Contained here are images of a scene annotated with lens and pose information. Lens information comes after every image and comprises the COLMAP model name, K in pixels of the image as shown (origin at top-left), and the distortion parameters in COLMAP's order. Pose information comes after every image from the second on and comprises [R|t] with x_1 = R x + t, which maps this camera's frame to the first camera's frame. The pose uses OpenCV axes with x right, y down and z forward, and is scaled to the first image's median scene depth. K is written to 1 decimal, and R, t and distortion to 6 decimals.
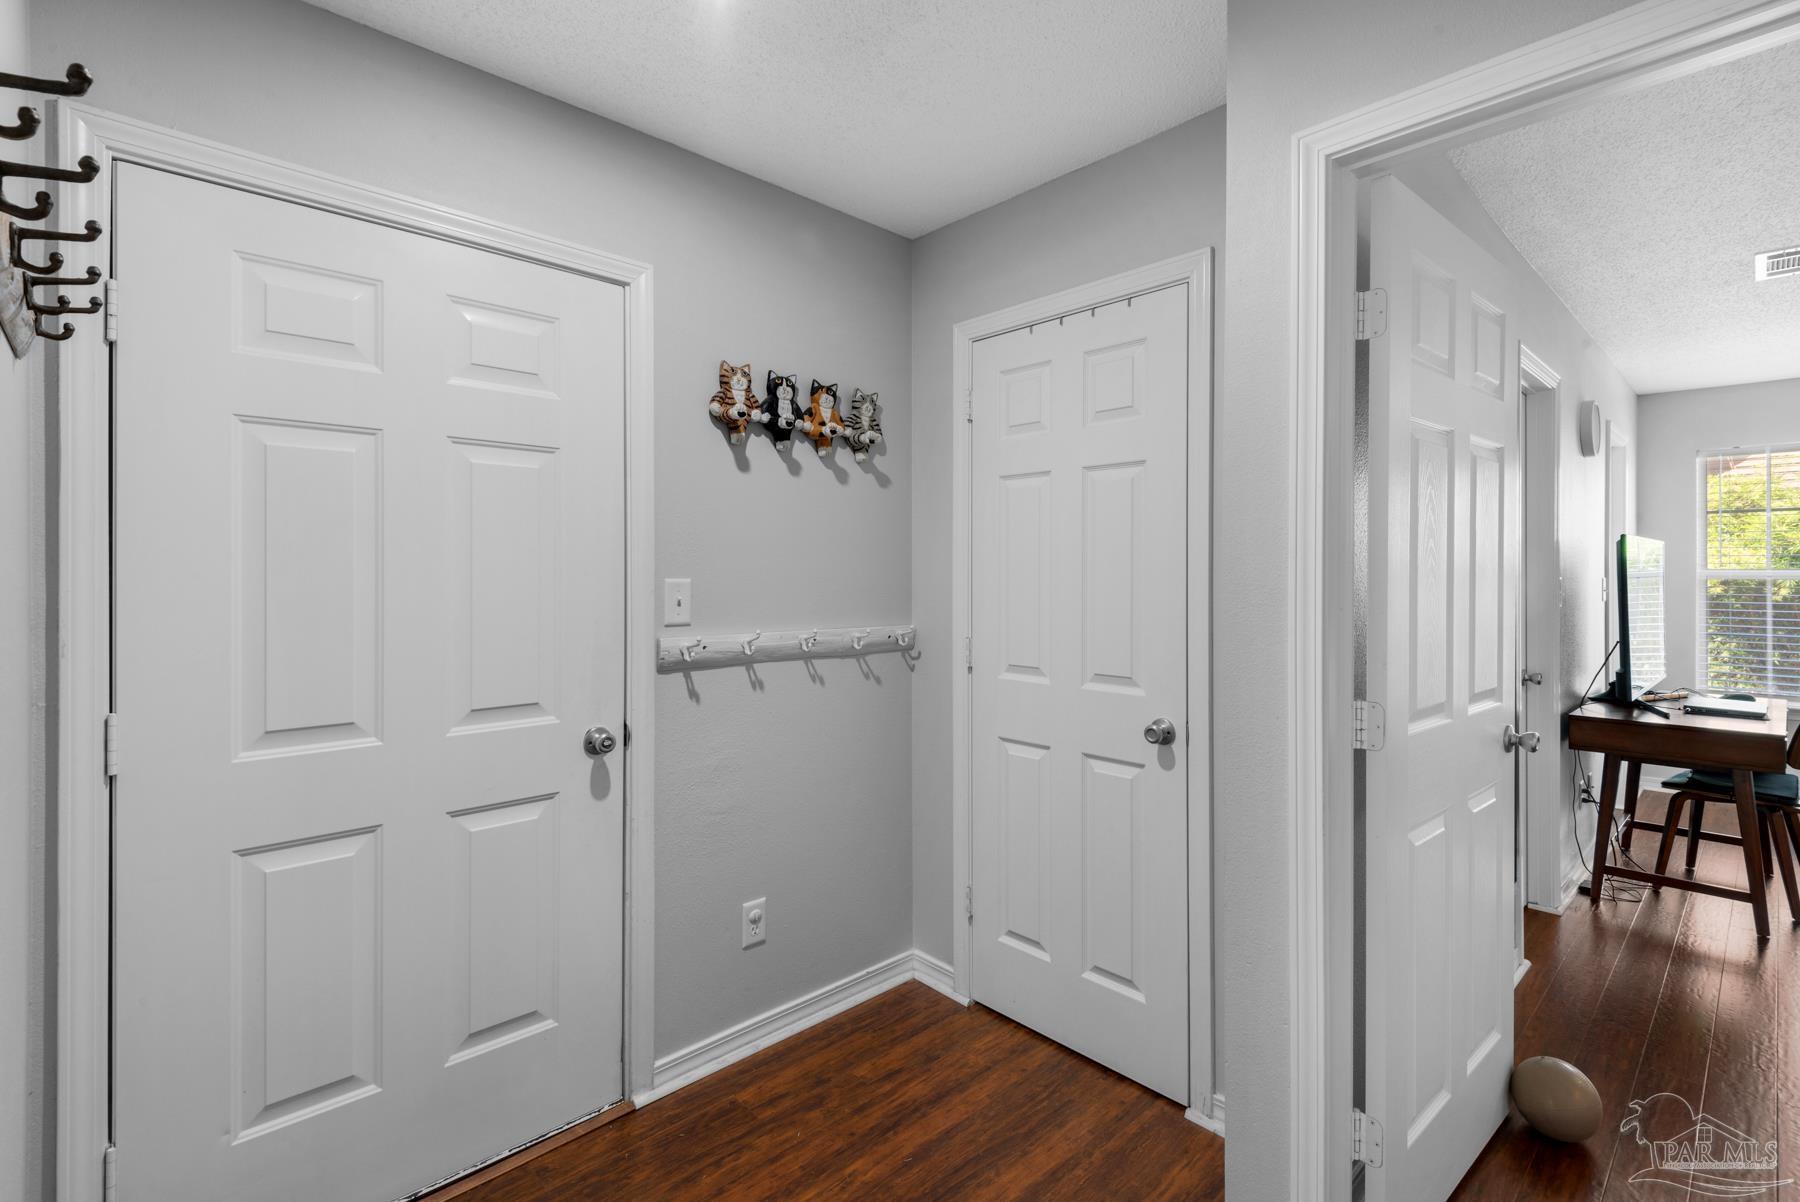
lens RADIAL K [[828.0, 0, 911.4], [0, 828.0, 597.2], [0, 0, 1]] dist [0.016254, -0.001094]
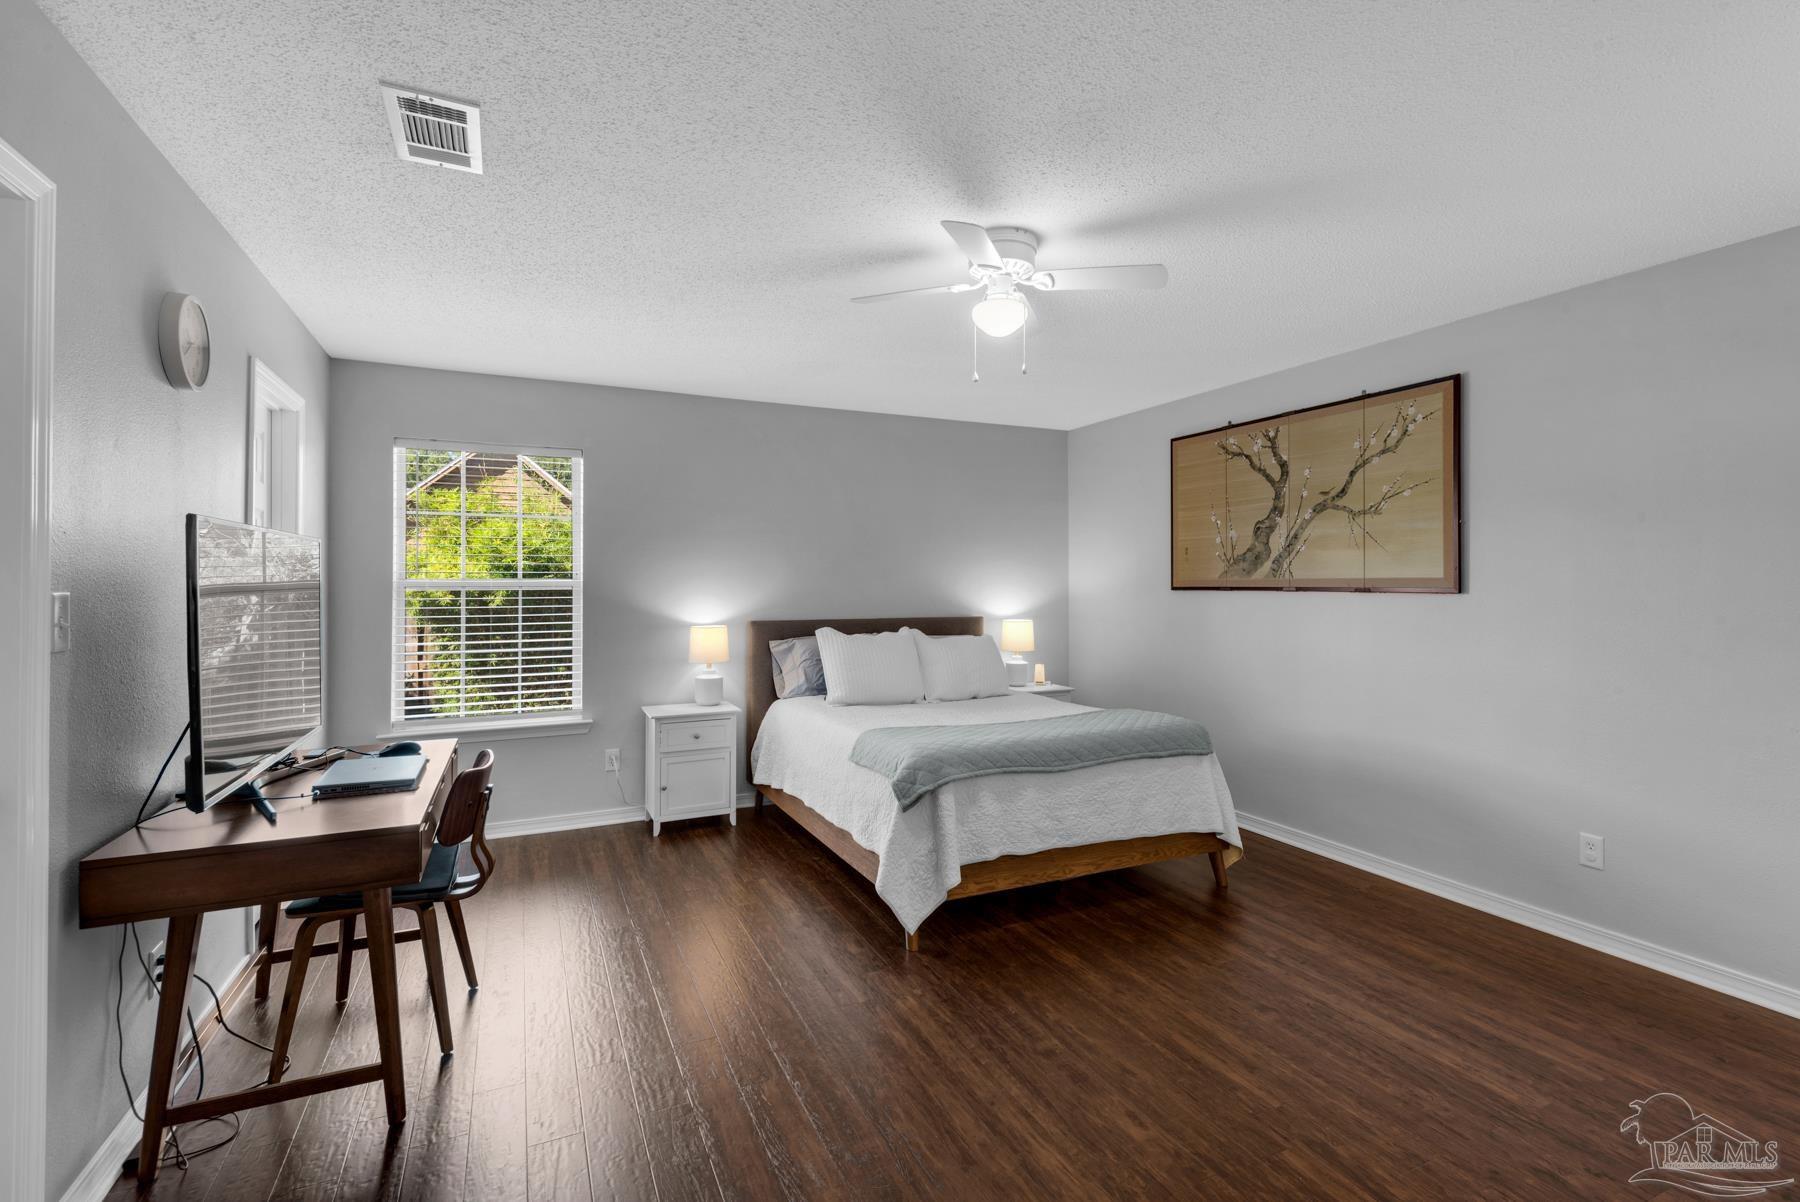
lens RADIAL K [[828.0, 0, 909.1], [0, 828.0, 594.4], [0, 0, 1]] dist [0.016254, -0.001094]
pose [[0.328617, -0.003762, 0.944456, 0.402055], [0.014043, 0.999901, -0.000903, -0.010023], [-0.944359, 0.013559, 0.328637, 0.302734]]
